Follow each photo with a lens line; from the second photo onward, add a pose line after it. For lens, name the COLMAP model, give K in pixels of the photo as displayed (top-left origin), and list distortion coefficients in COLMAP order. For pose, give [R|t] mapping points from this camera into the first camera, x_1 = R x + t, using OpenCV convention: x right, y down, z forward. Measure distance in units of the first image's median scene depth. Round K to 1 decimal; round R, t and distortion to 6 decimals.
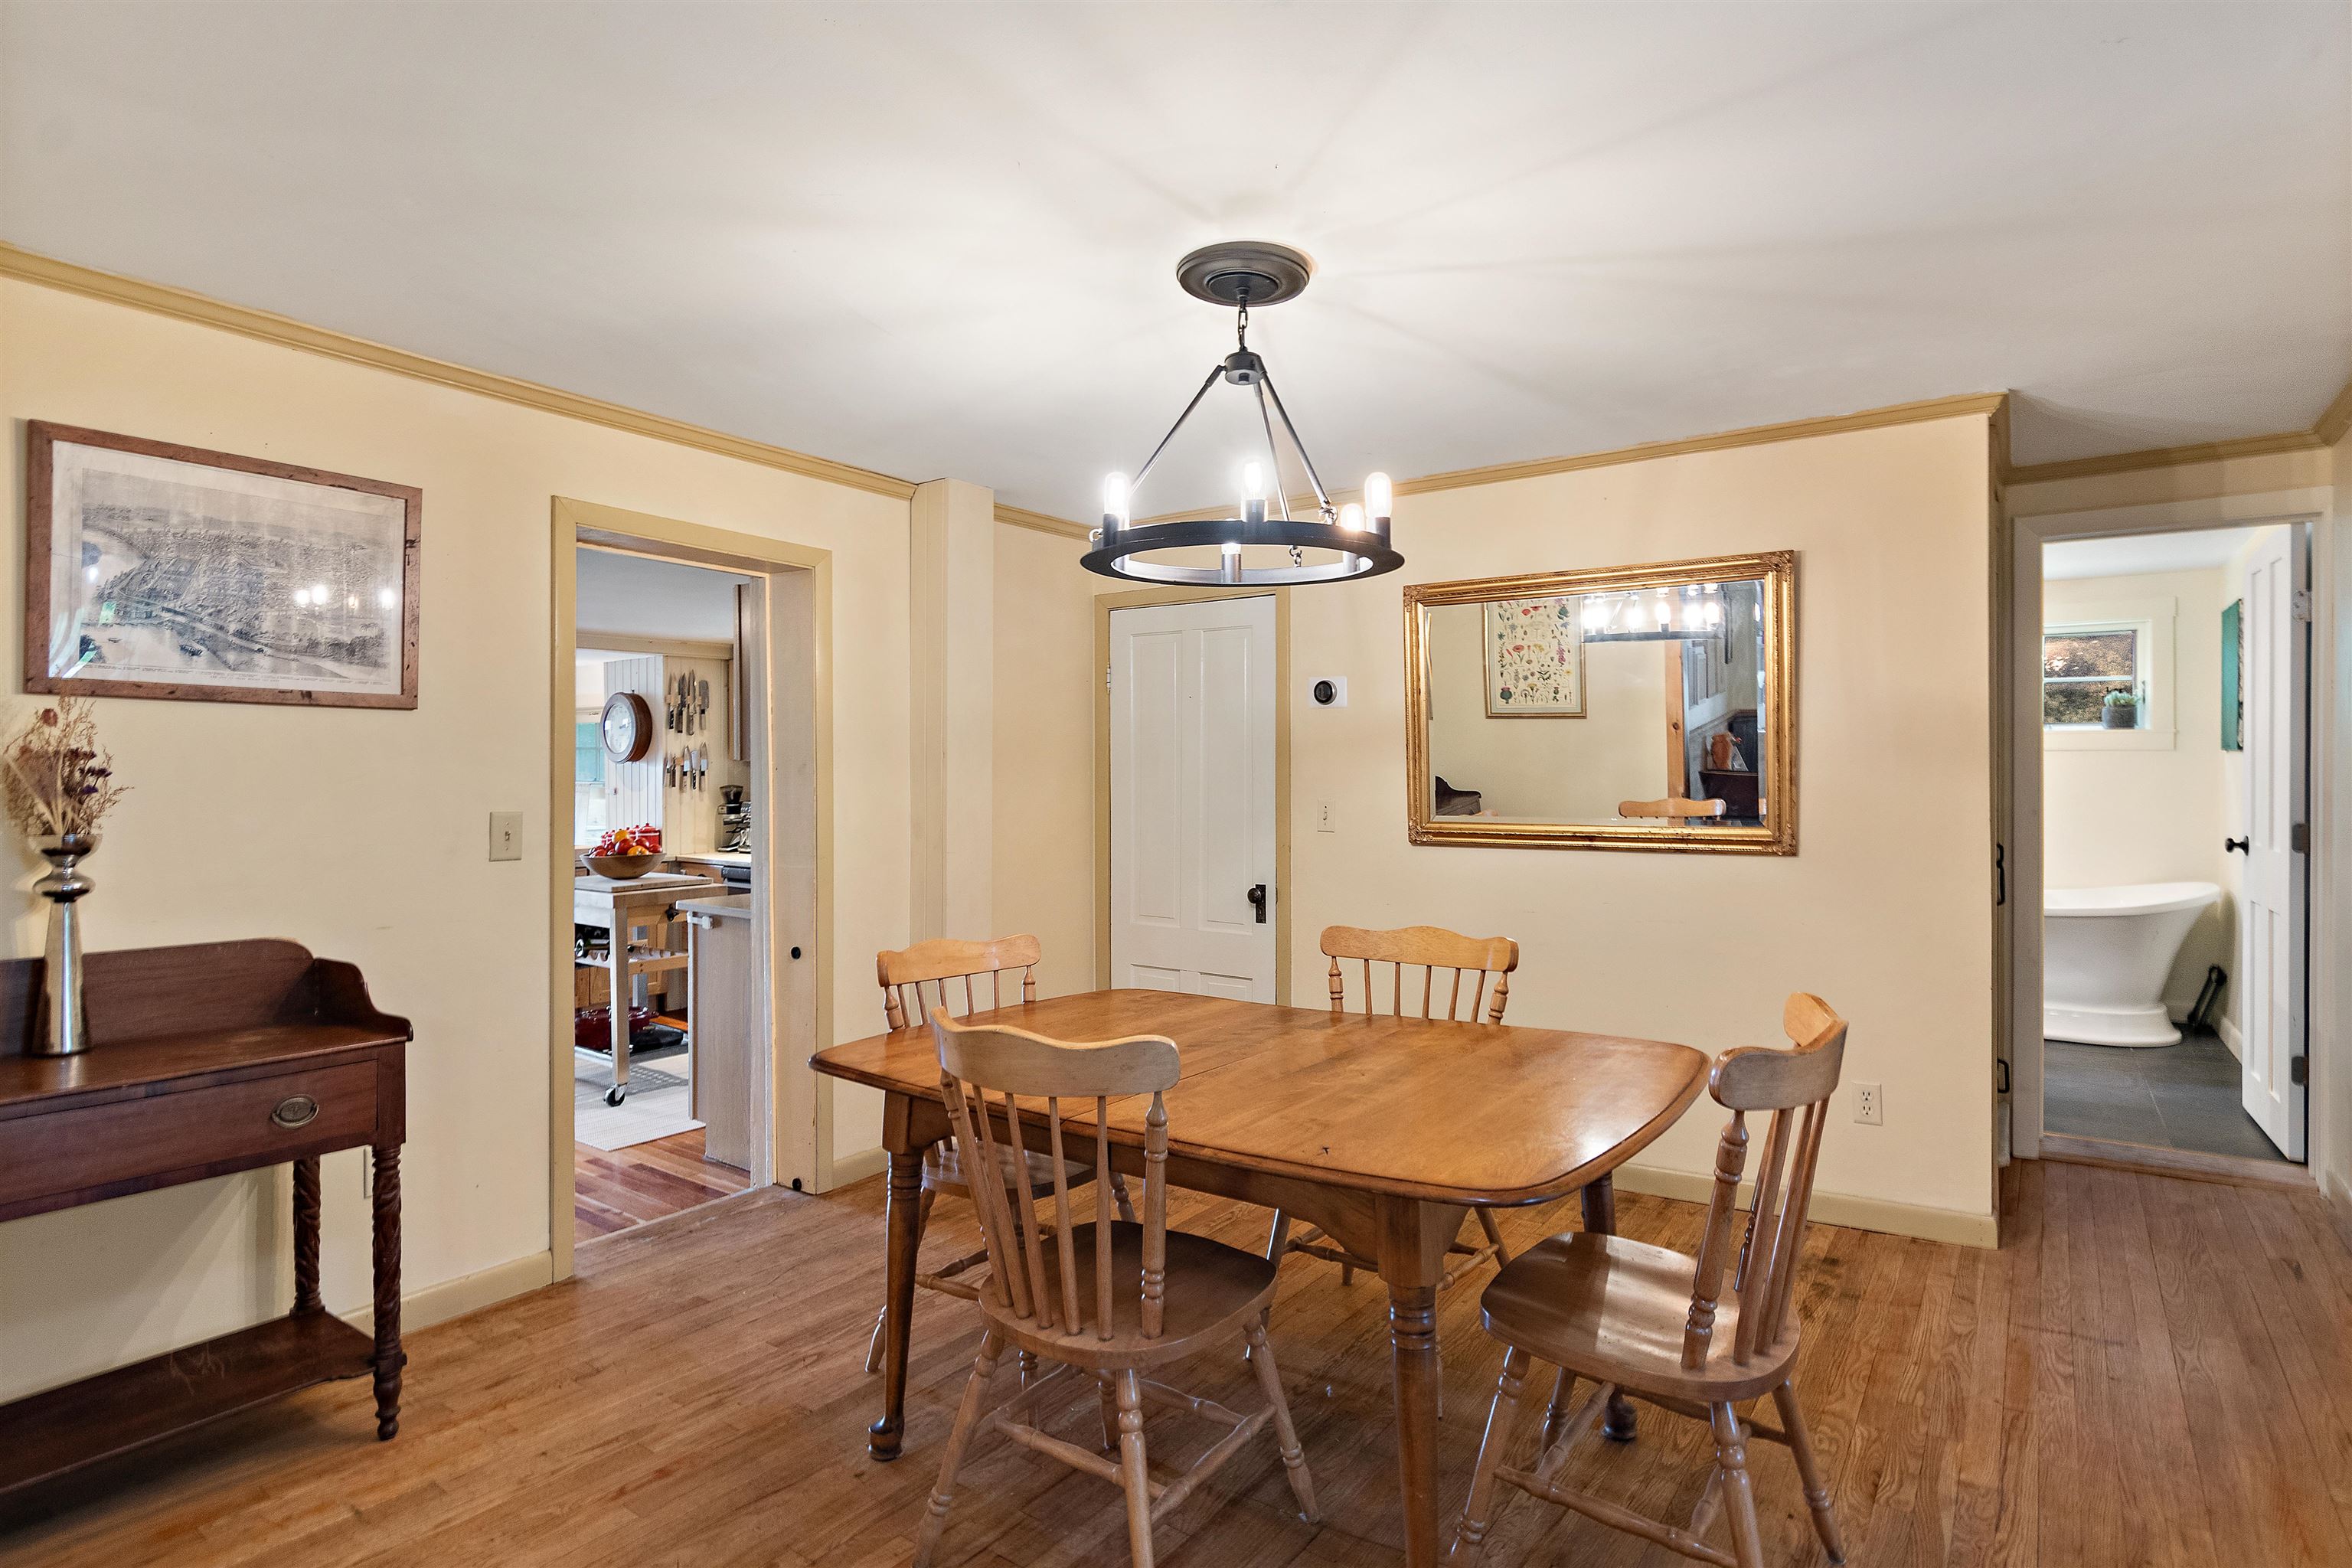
lens RADIAL K [[1178.6, 0, 1191.0], [0, 1178.6, 772.9], [0, 0, 1]] dist [0.002182, 0.000063]
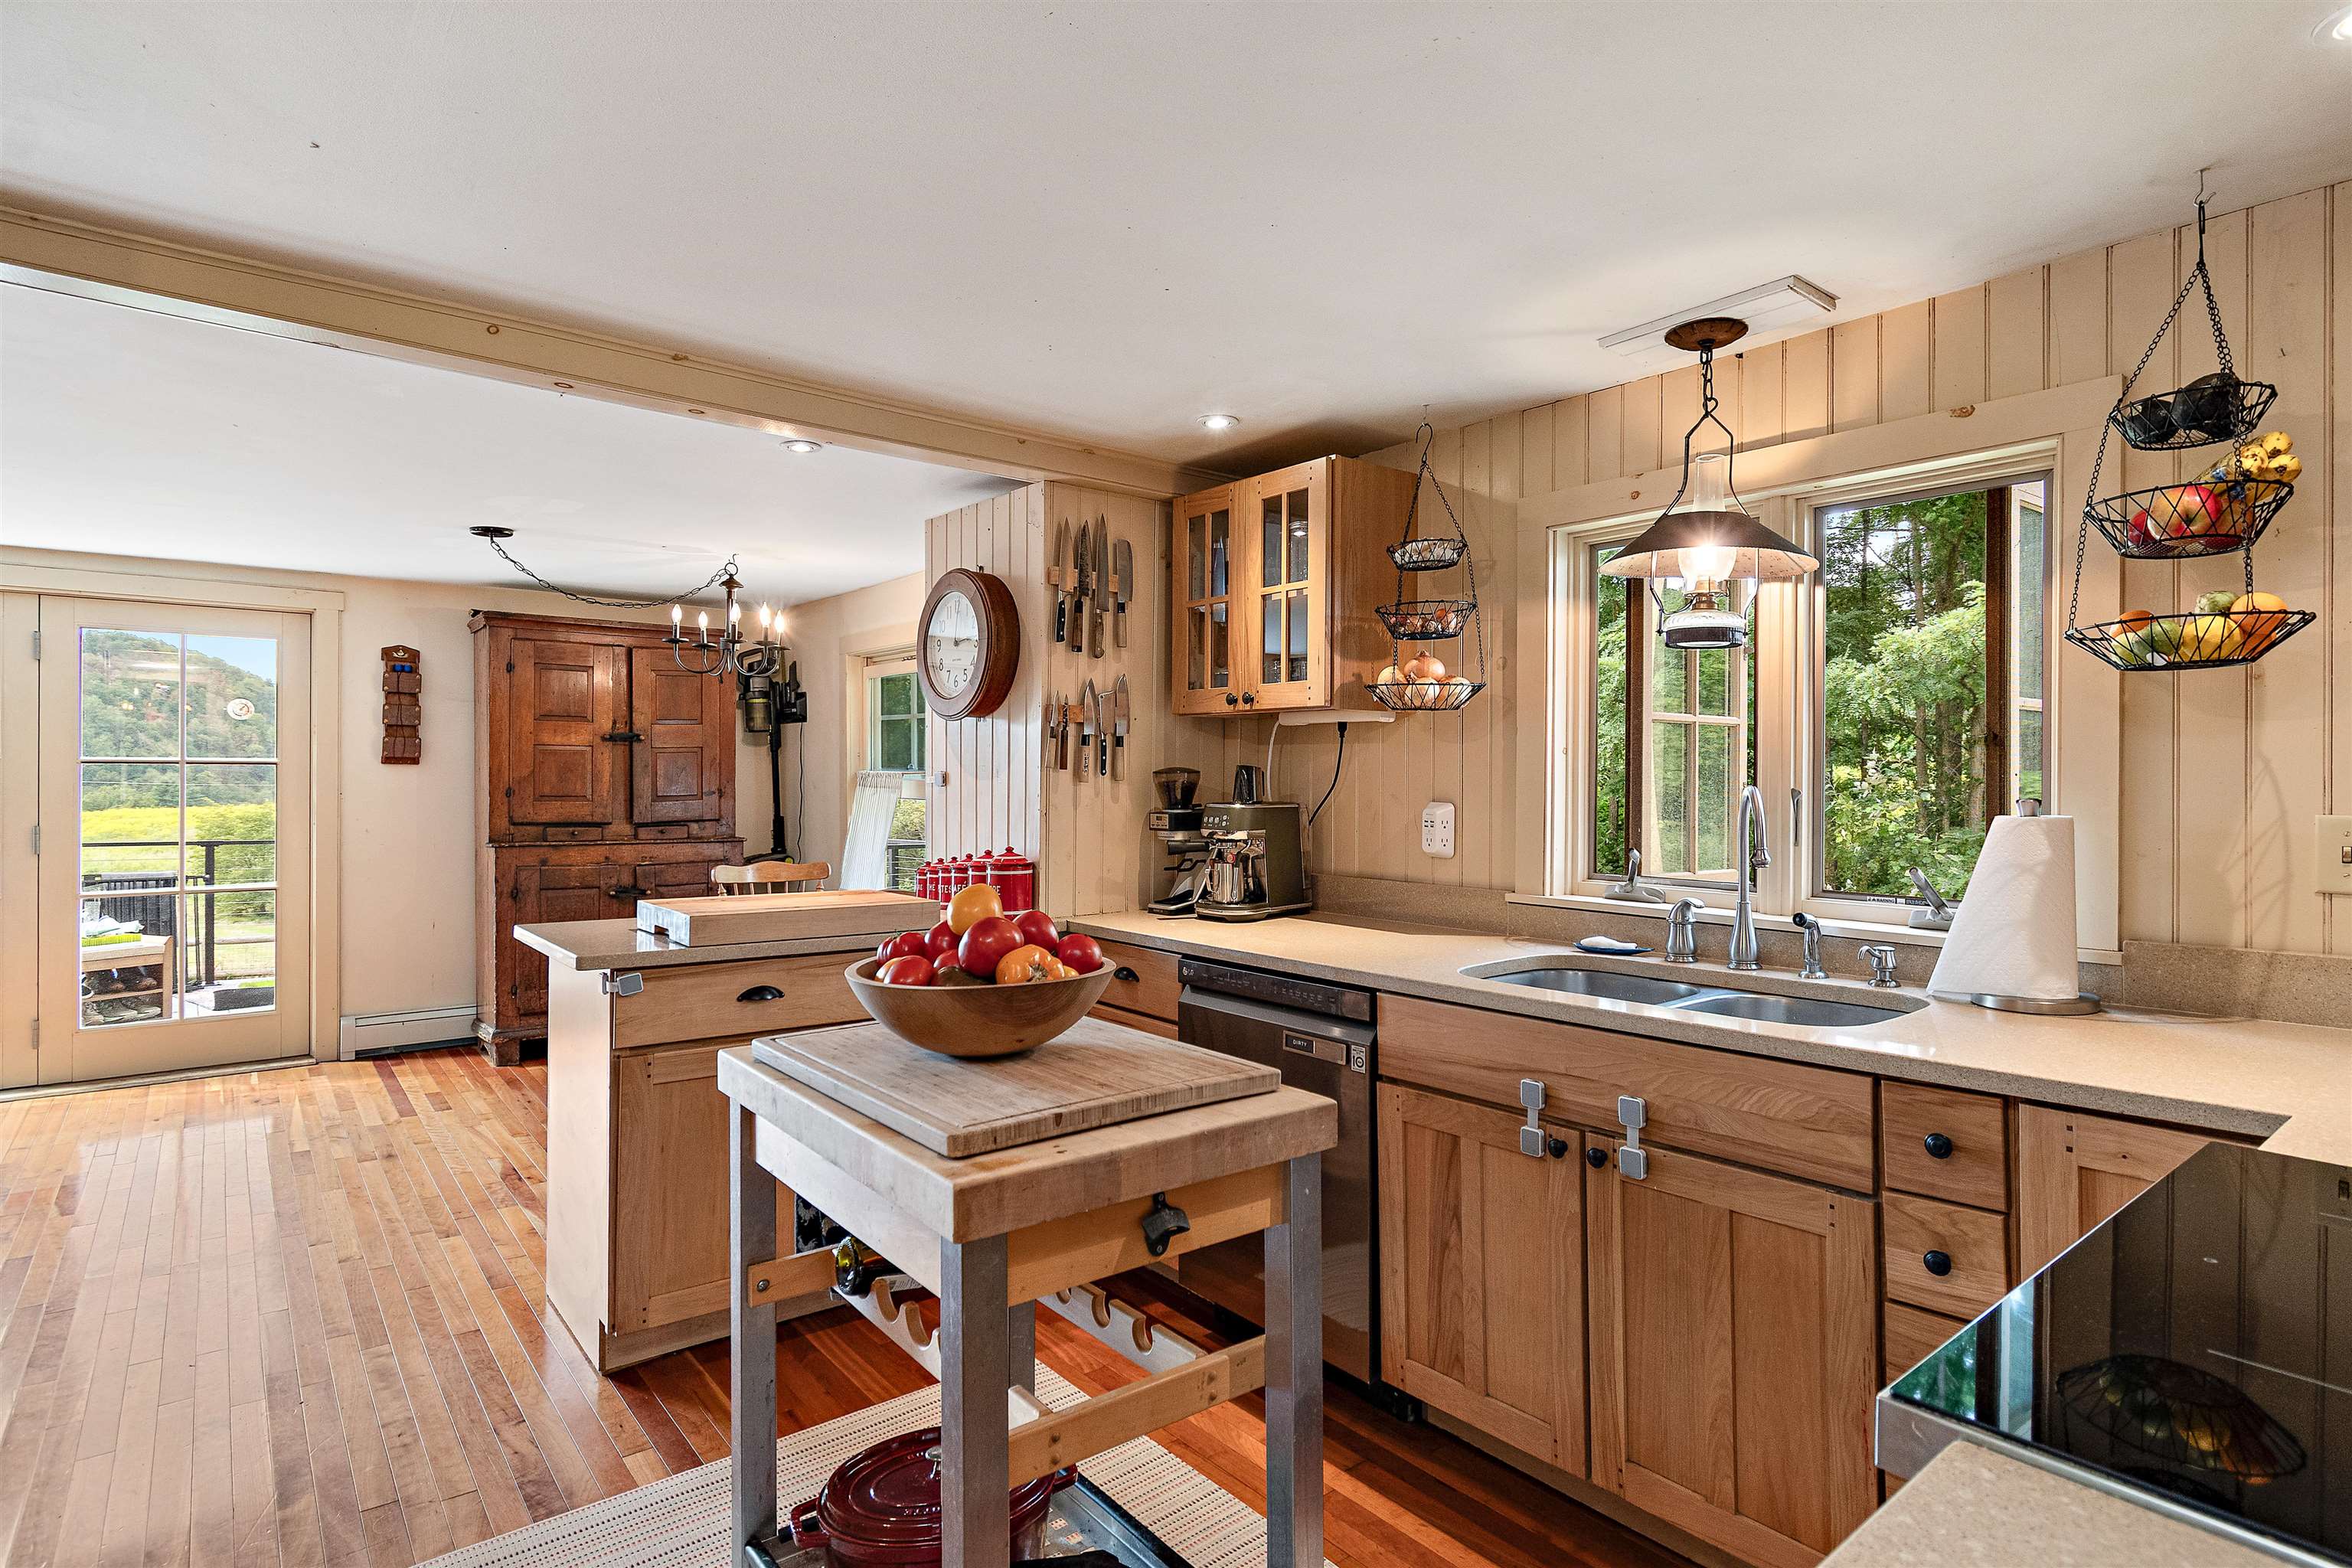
lens RADIAL K [[1173.0, 0, 1183.0], [0, 1173.0, 781.5], [0, 0, 1]] dist [0.002275, -0.000800]
pose [[0.969898, 0.009079, -0.243341, -0.282355], [-0.009499, 0.999955, -0.000551, 0.016568], [0.243325, 0.002846, 0.969941, 0.568543]]
